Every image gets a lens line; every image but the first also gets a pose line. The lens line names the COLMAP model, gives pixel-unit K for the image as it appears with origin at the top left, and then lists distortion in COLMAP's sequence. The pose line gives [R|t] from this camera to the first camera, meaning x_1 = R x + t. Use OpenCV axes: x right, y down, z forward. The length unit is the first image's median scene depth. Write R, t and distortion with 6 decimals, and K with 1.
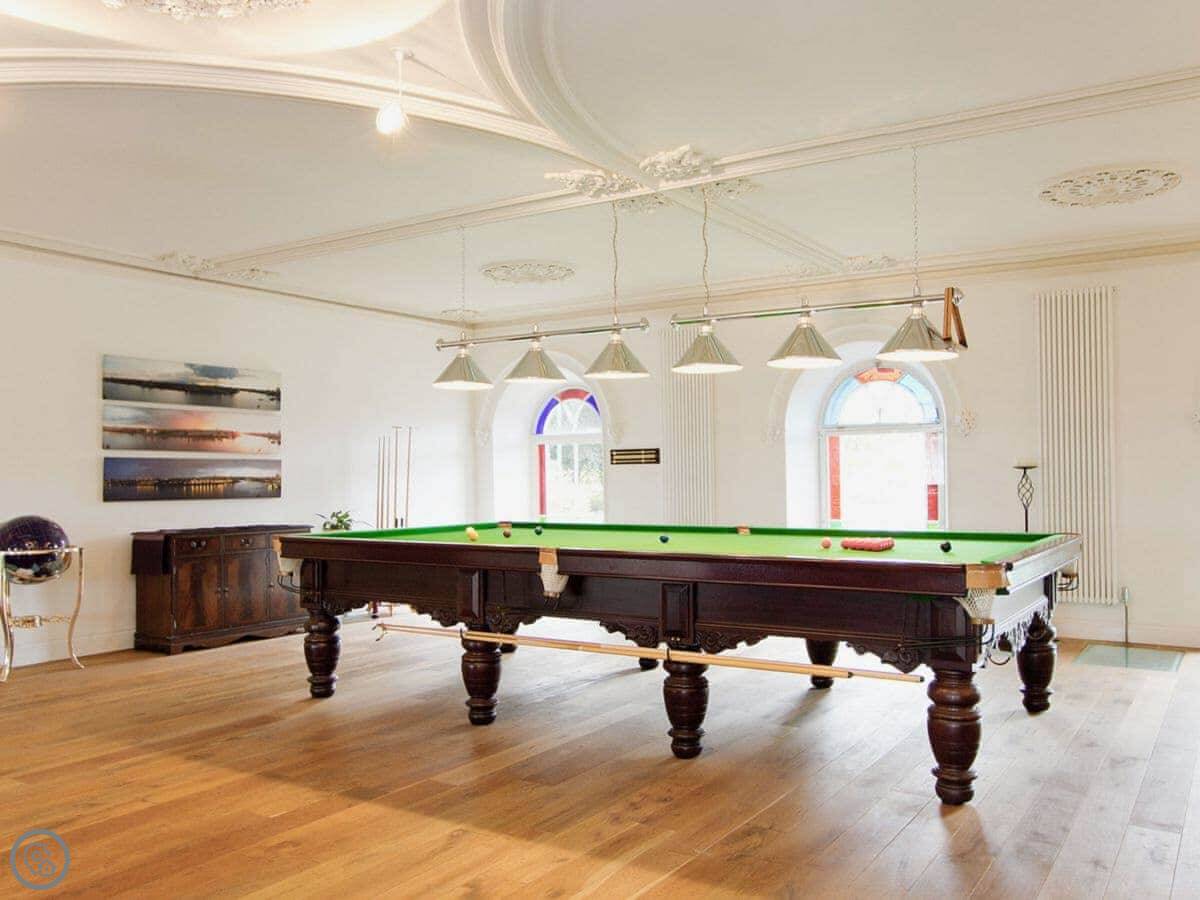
lens RADIAL K [[1006.5, 0, 599.0], [0, 1006.5, 449.4], [0, 0, 1]] dist [-0.035745, 0.018908]
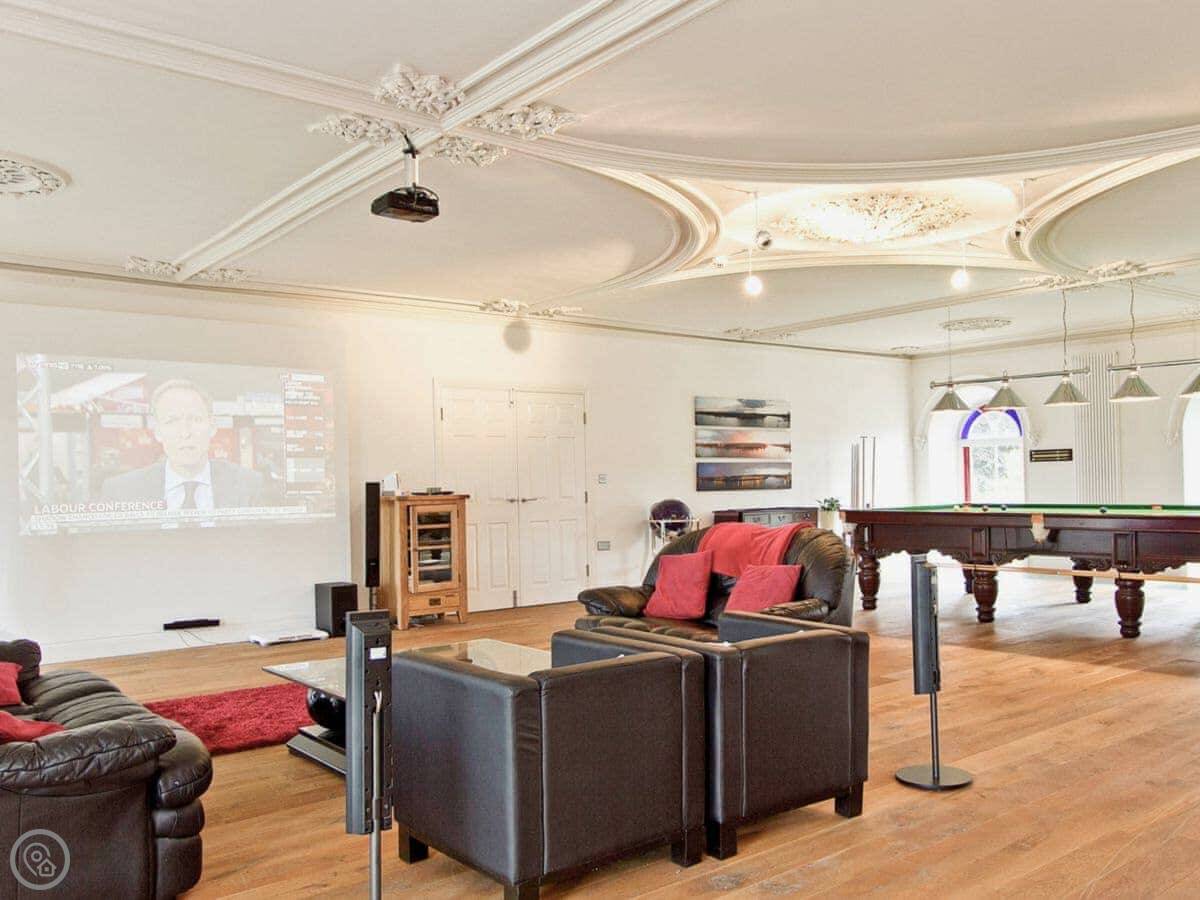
lens RADIAL K [[1006.5, 0, 603.1], [0, 1006.5, 475.2], [0, 0, 1]] dist [-0.035745, 0.018908]
pose [[0.947332, -0.011043, -0.320064, -0.131803], [0.019698, 0.999522, 0.023817, -0.012845], [0.319648, -0.028867, 0.947097, -0.530853]]
